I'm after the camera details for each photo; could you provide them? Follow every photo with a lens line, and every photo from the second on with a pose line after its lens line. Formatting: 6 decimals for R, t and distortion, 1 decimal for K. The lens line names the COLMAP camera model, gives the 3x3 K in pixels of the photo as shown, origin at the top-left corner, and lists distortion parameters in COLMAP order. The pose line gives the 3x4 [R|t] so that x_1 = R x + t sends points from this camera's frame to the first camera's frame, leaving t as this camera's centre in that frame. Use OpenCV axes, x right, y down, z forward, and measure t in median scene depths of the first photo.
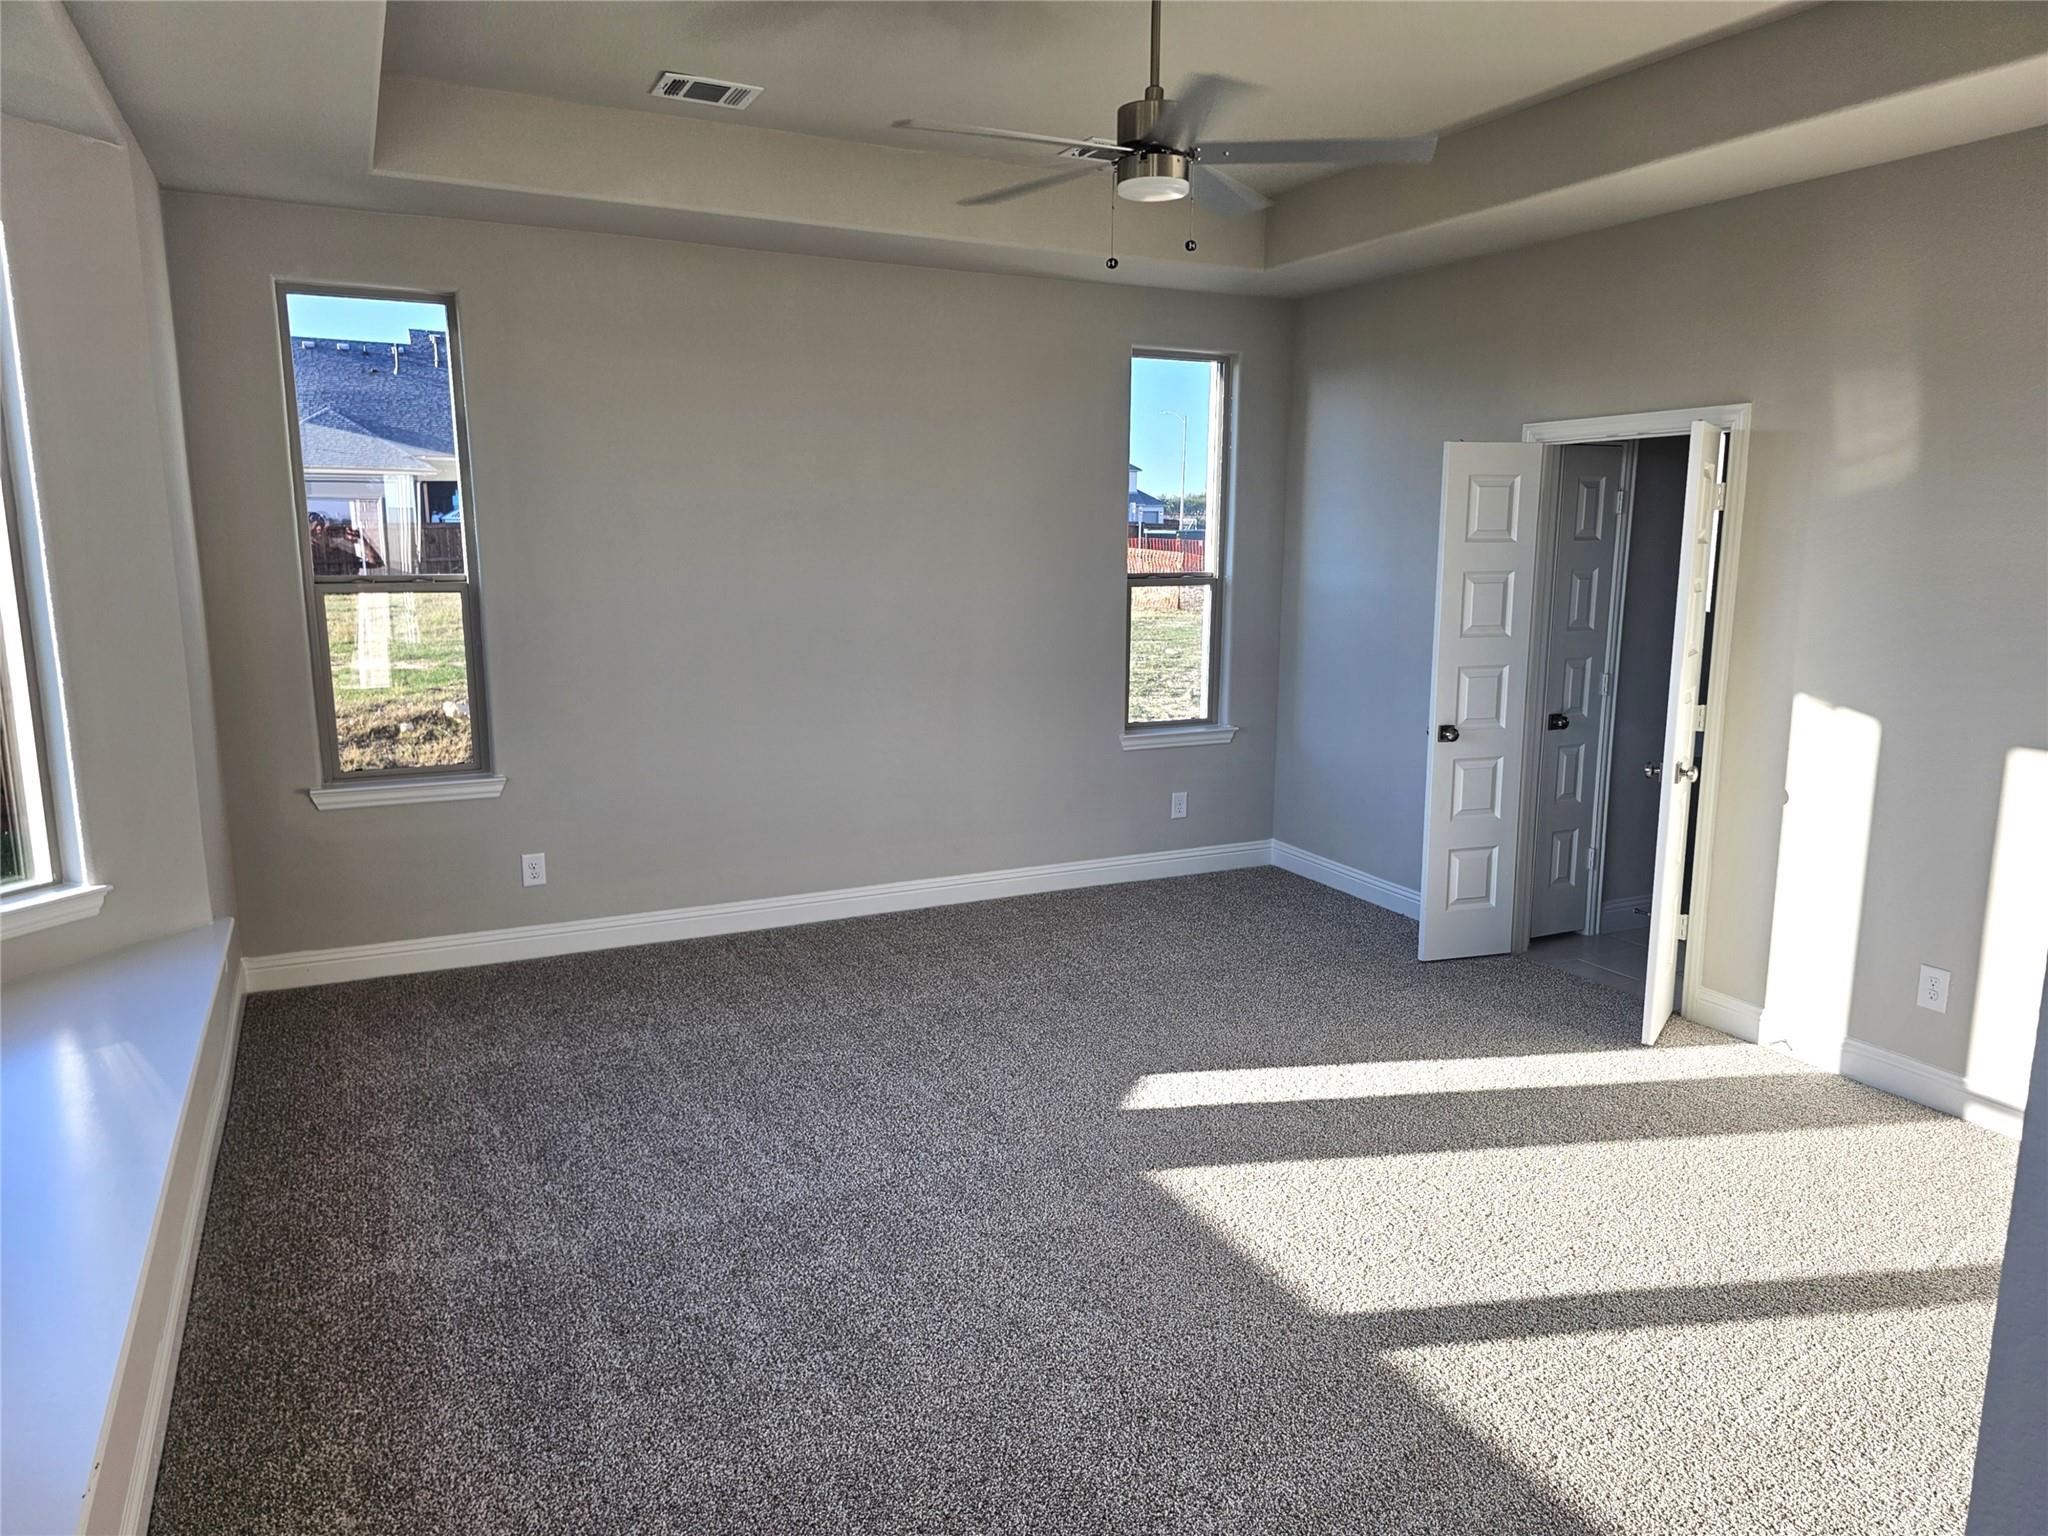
lens RADIAL K [[1340.6, 0, 1024.0], [0, 1340.6, 768.0], [0, 0, 1]] dist [0.005484, 0.001426]
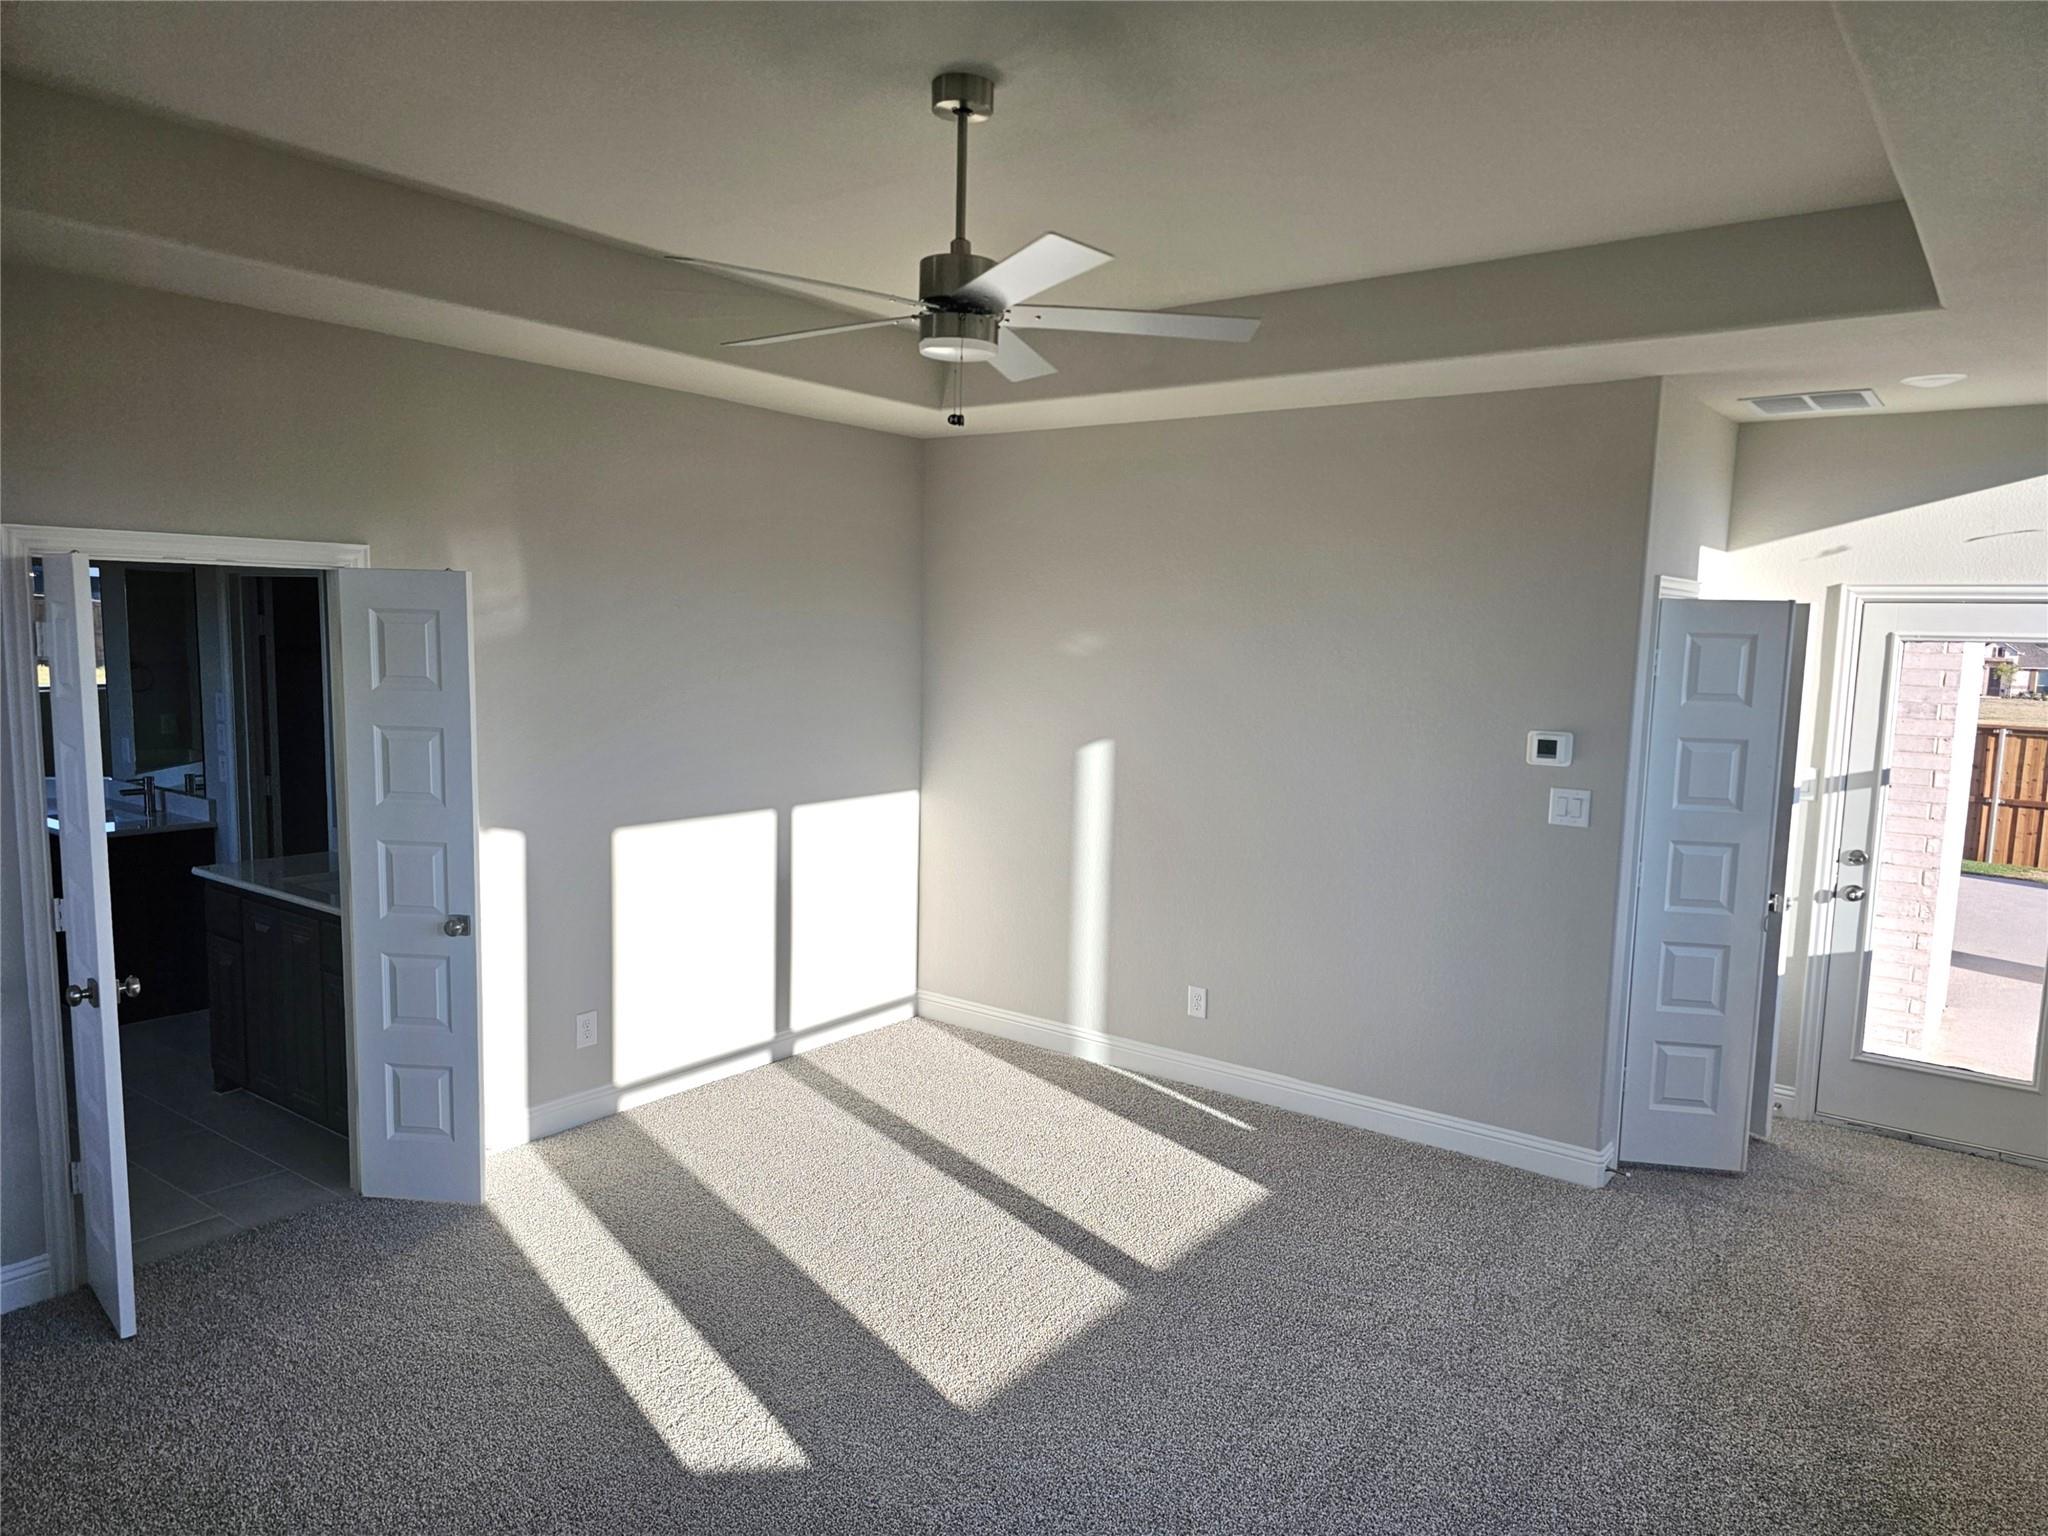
lens RADIAL K [[1386.8, 0, 1027.4], [0, 1386.8, 790.4], [0, 0, 1]] dist [0.003783, 0.000918]
pose [[-0.460959, -0.121240, 0.879101, -0.634931], [0.129703, 0.970781, 0.201894, -0.264343], [-0.877892, 0.207086, -0.431765, 1.155835]]
